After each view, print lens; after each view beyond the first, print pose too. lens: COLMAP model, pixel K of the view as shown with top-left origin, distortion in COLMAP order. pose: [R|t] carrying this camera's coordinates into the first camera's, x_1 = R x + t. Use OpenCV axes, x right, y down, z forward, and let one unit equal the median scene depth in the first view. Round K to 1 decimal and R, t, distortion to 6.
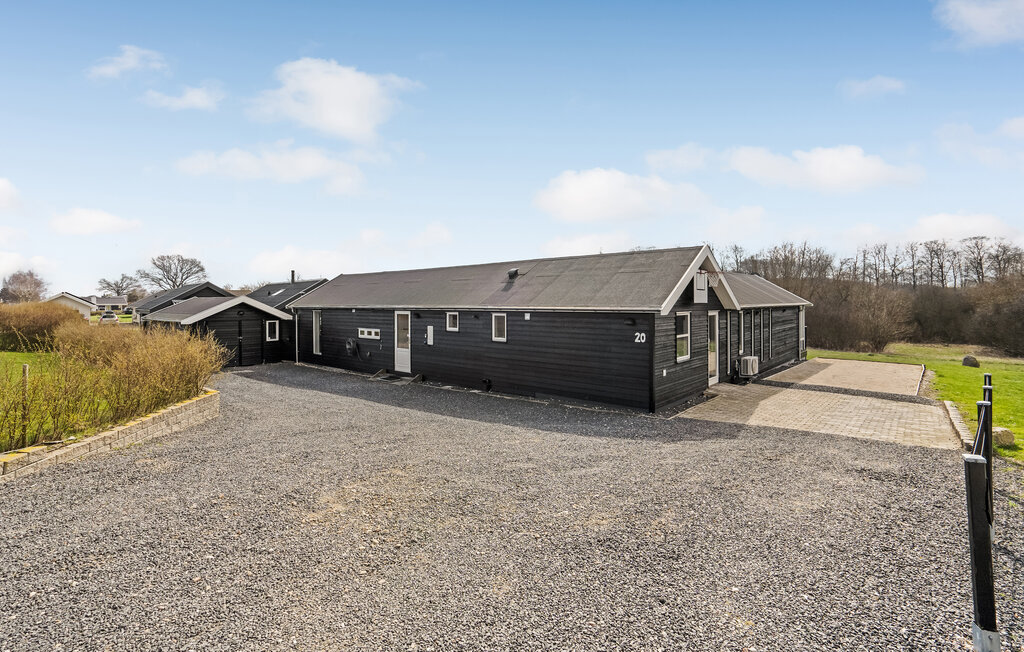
lens RADIAL K [[476.9, 0, 516.5], [0, 476.9, 310.8], [0, 0, 1]] dist [-0.009108, 0.003035]
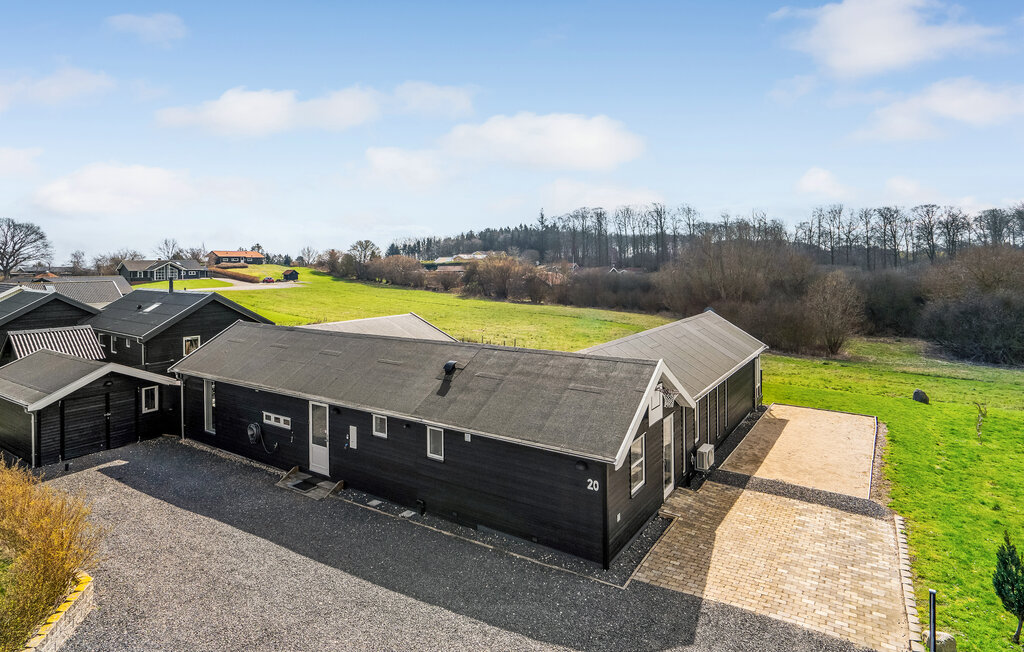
lens RADIAL K [[550.5, 0, 516.1], [0, 550.5, 272.2], [0, 0, 1]] dist [0.000370, 0.000980]
pose [[0.991752, -0.005303, 0.128063, -0.012783], [0.004365, 0.999962, 0.007610, -0.220321], [-0.128098, -0.006989, 0.991737, -0.018505]]
